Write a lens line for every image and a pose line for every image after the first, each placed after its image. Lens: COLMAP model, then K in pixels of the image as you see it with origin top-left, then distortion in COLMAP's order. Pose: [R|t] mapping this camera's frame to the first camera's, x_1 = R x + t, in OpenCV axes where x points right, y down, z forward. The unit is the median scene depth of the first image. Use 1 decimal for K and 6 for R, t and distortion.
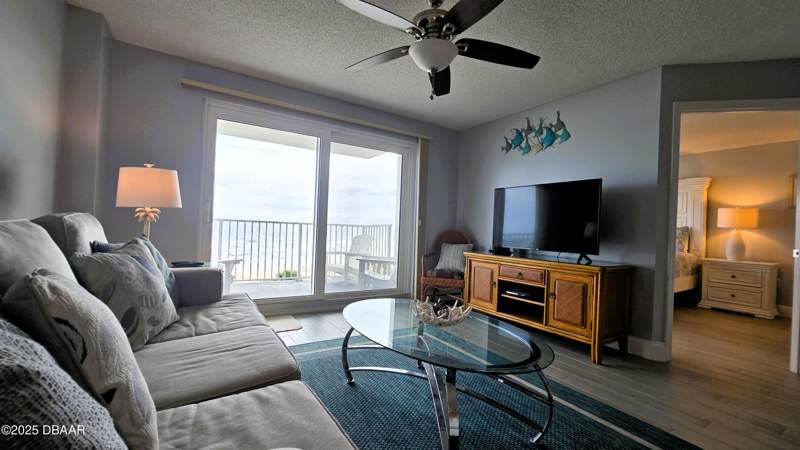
lens RADIAL K [[327.0, 0, 399.3], [0, 327.0, 225.6], [0, 0, 1]] dist [-0.000077, -0.000253]
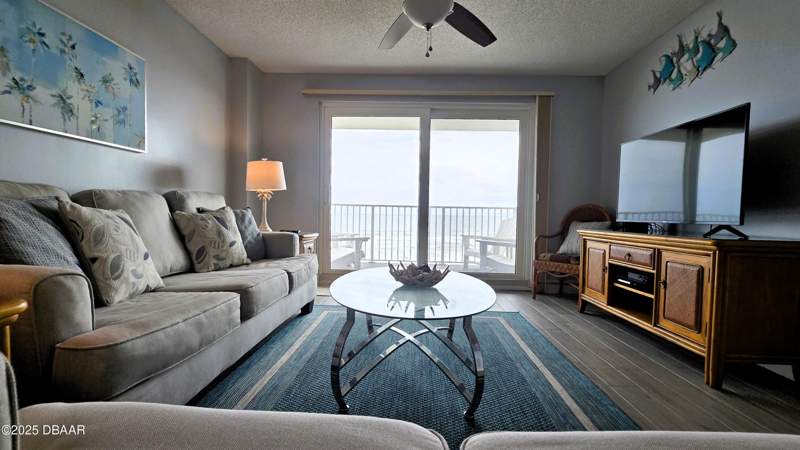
lens RADIAL K [[360.5, 0, 399.5], [0, 360.5, 225.9], [0, 0, 1]] dist [-0.001039, -0.000678]
pose [[0.824801, -0.007205, -0.565378, 0.362358], [0.019524, 0.999685, 0.015743, 0.053873], [0.565086, -0.024023, 0.824682, 0.036934]]
